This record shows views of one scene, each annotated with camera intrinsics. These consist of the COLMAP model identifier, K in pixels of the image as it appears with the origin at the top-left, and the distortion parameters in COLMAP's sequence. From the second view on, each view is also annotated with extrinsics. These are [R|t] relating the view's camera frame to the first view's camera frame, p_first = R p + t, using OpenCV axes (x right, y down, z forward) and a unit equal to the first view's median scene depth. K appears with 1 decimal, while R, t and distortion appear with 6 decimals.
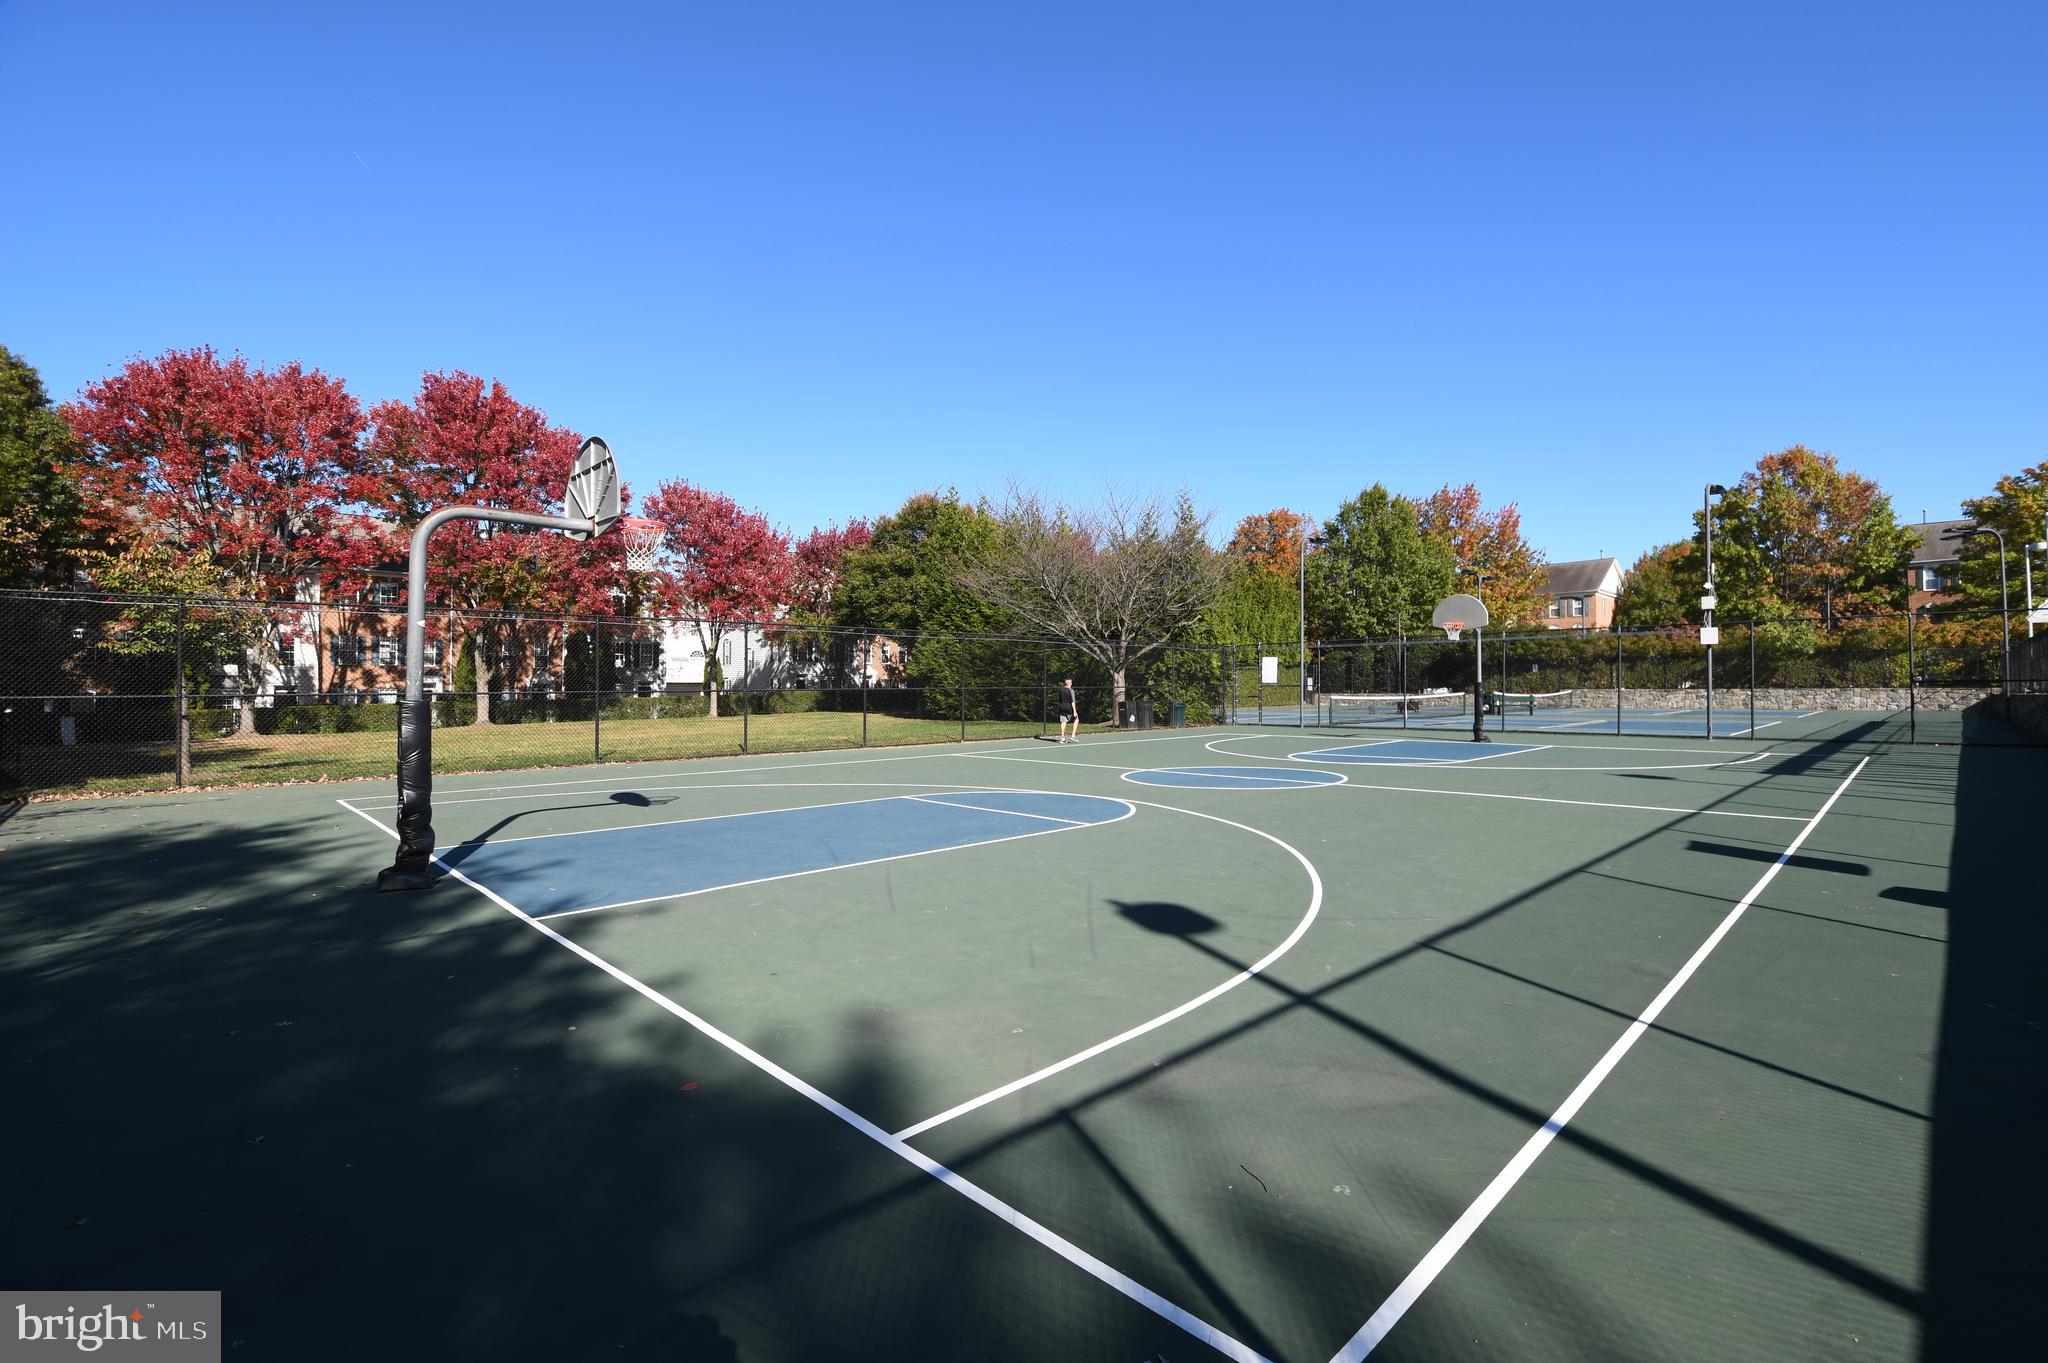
lens RADIAL K [[908.8, 0, 1057.3], [0, 908.8, 666.3], [0, 0, 1]] dist [-0.005679, -0.000597]
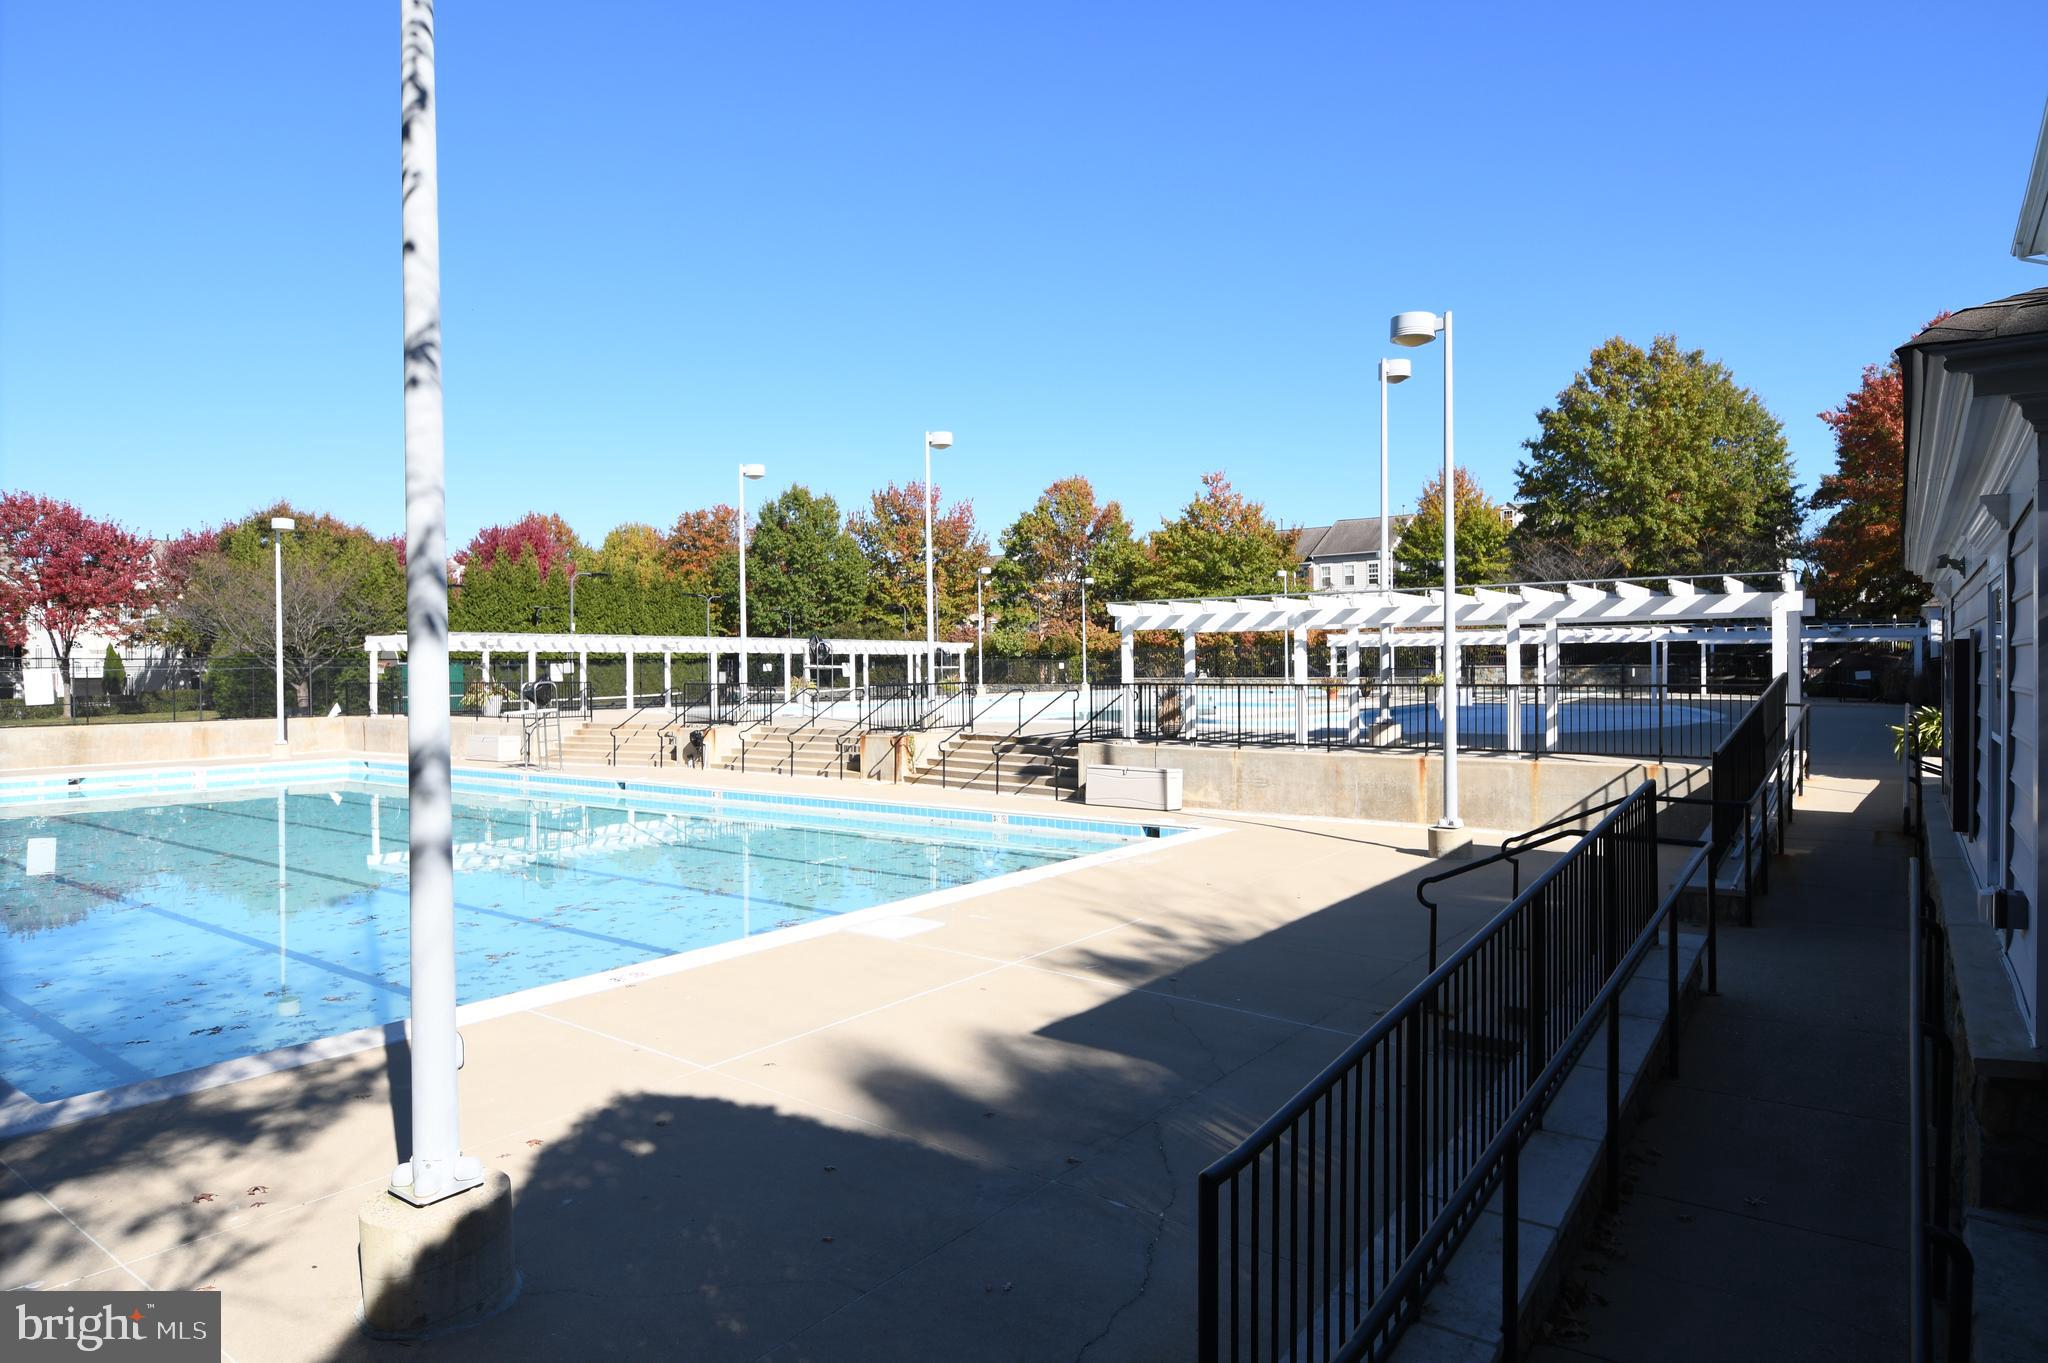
lens RADIAL K [[1230.9, 0, 1068.8], [0, 1230.9, 683.8], [0, 0, 1]] dist [-0.000585, -0.018336]
pose [[0.985190, -0.010154, 0.171166, 0.474530], [0.002183, 0.998907, 0.046697, -0.041753], [-0.171453, -0.045632, 0.984135, -0.532908]]
